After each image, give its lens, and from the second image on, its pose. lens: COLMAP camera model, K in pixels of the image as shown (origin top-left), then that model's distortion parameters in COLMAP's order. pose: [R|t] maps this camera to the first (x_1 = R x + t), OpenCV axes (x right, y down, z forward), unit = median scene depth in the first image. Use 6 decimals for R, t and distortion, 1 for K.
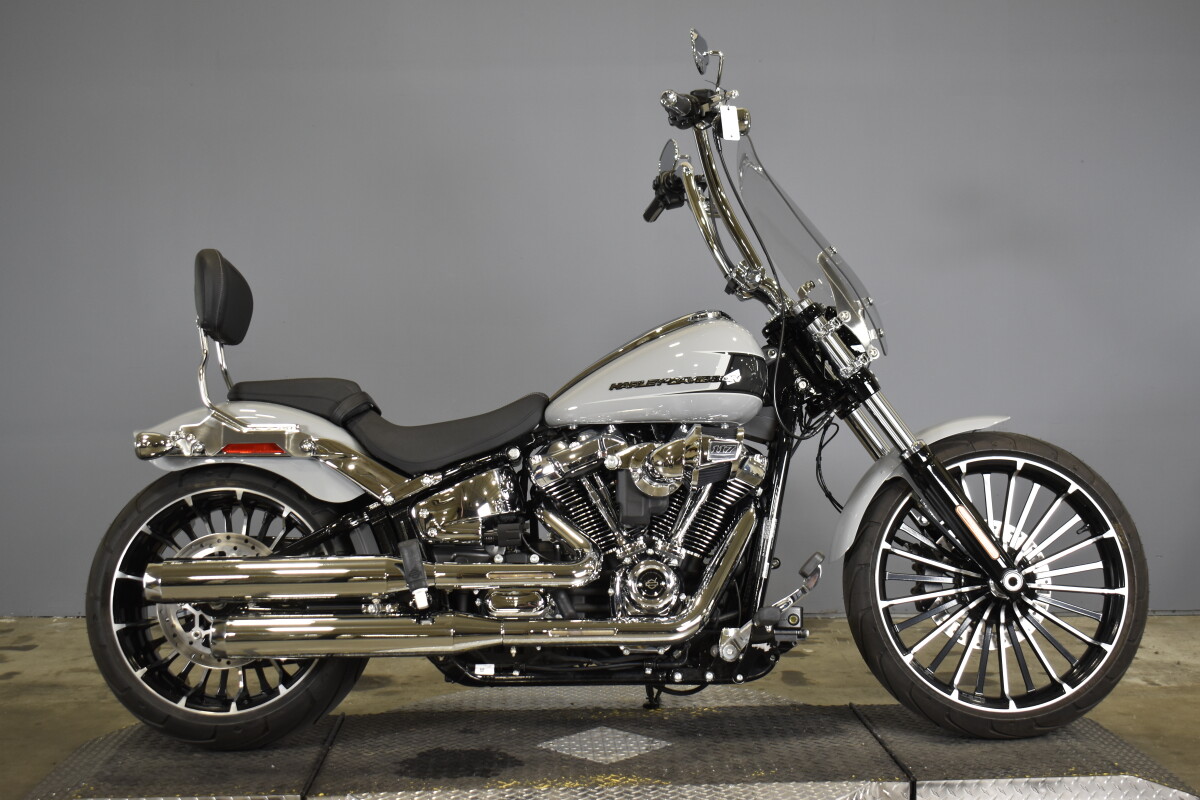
lens RADIAL K [[1516.2, 0, 600.0], [0, 1516.2, 400.0], [0, 0, 1]] dist [-0.062381, 0.040224]
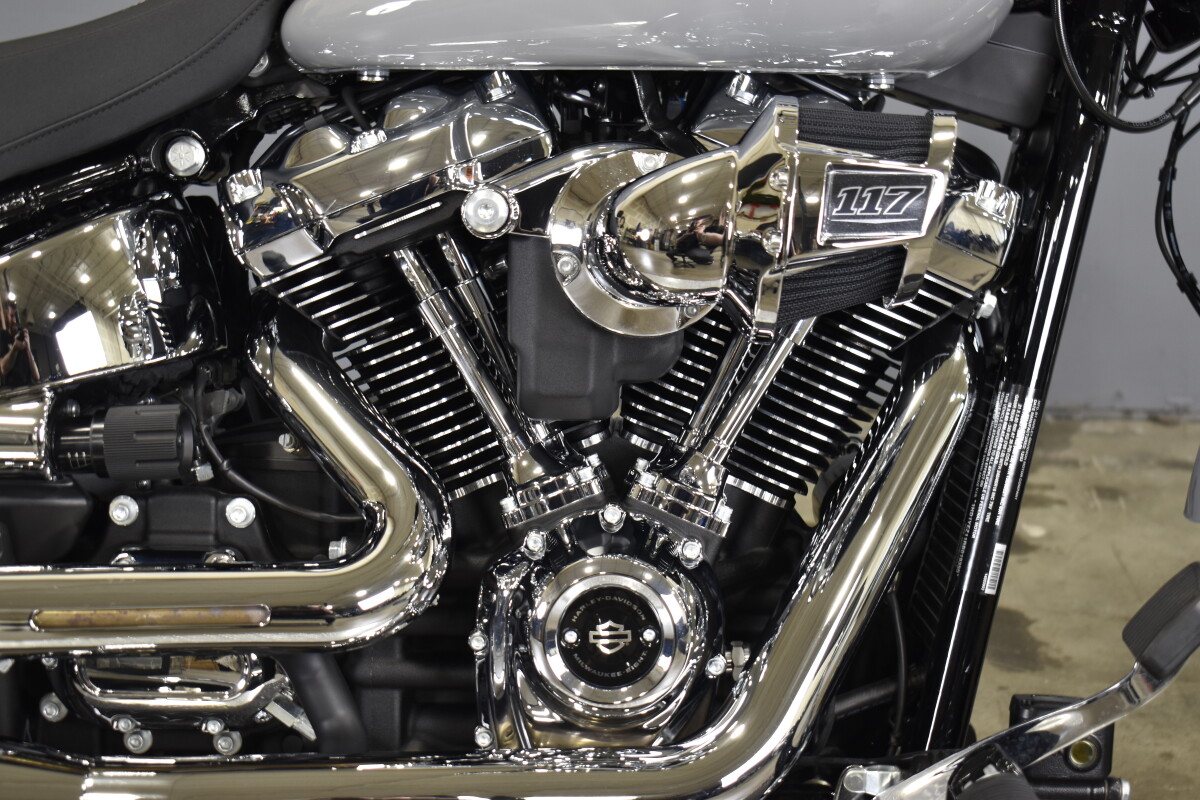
lens RADIAL K [[1985.7, 0, 600.0], [0, 1985.7, 400.0], [0, 0, 1]] dist [-0.003411, -0.083918]
pose [[0.998865, 0.027534, -0.038870, 0.044287], [-0.017125, 0.969029, 0.246351, -0.017735], [0.044449, -0.245406, 0.968401, 0.611548]]
